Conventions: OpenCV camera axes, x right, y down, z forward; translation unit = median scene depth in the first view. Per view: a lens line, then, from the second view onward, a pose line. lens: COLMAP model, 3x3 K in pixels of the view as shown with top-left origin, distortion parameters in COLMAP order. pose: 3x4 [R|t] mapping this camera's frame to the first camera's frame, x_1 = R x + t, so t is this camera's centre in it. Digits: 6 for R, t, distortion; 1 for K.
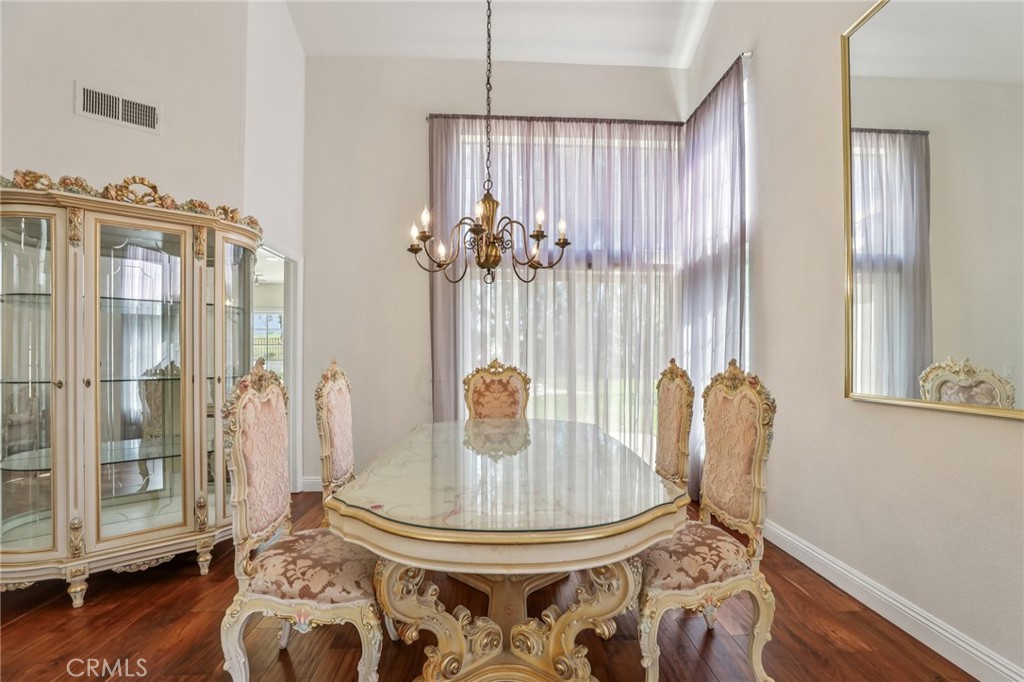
lens RADIAL K [[472.7, 0, 524.1], [0, 472.7, 359.3], [0, 0, 1]] dist [-0.045702, 0.014771]
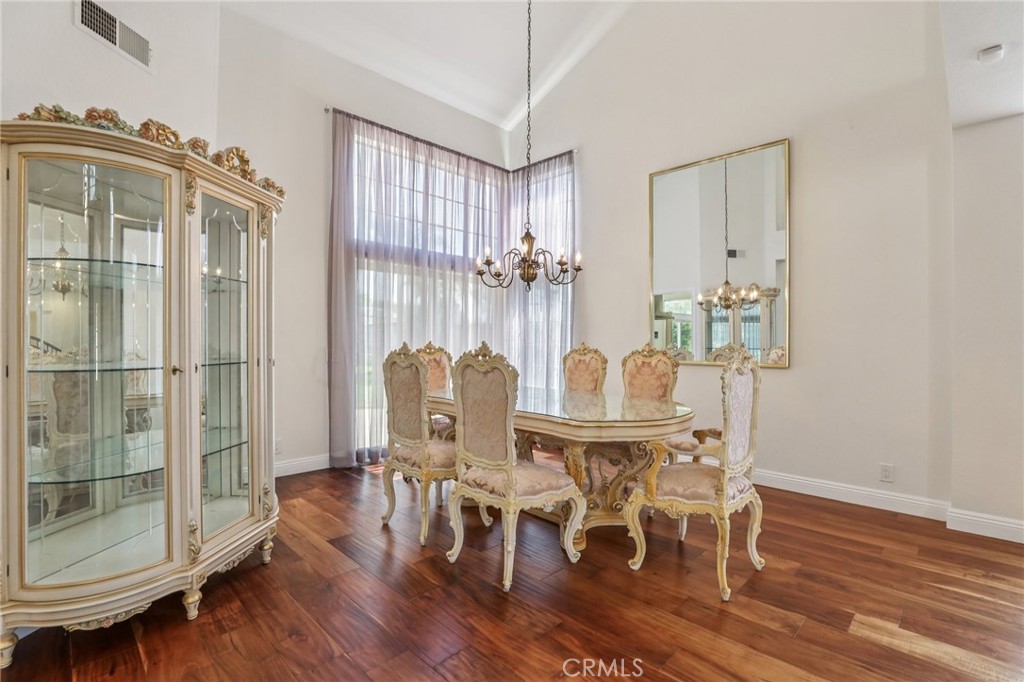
lens RADIAL K [[470.2, 0, 512.0], [0, 470.2, 341.0], [0, 0, 1]] dist [-0.045252, 0.012118]
pose [[0.747369, 0.003155, 0.664401, -0.714920], [-0.002206, 0.999995, -0.002268, -0.000364], [-0.664405, 0.000229, 0.747373, -0.052569]]
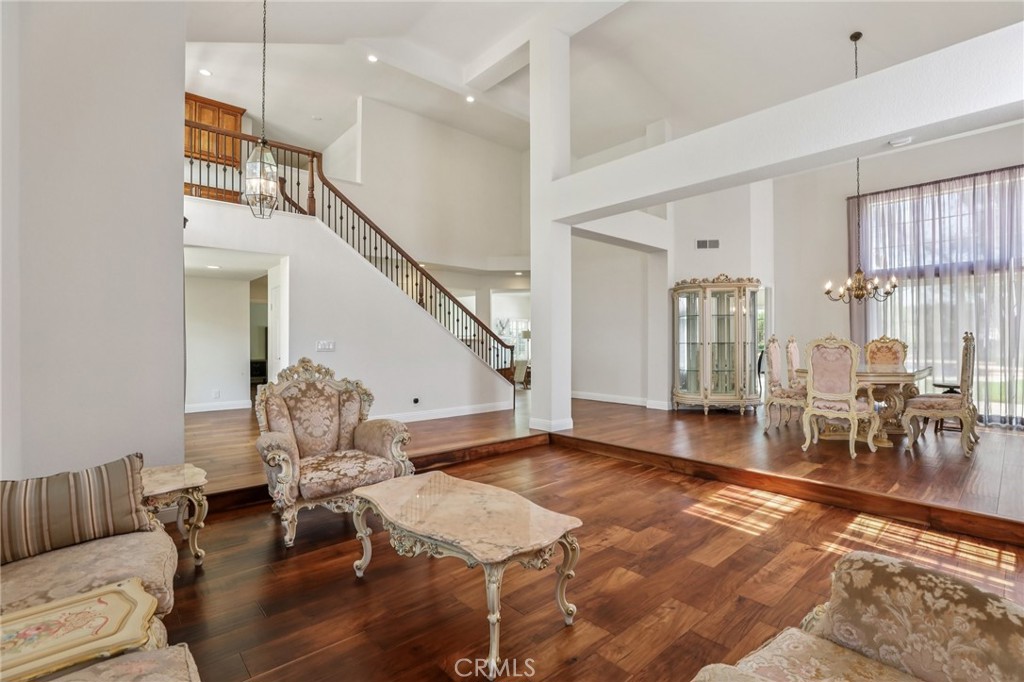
lens RADIAL K [[475.0, 0, 515.6], [0, 475.0, 346.6], [0, 0, 1]] dist [-0.045560, 0.015030]
pose [[0.626396, 0.002981, -0.779499, 0.463938], [0.000589, 0.999991, 0.004297, 0.037225], [0.779505, -0.003151, 0.626388, -1.309837]]
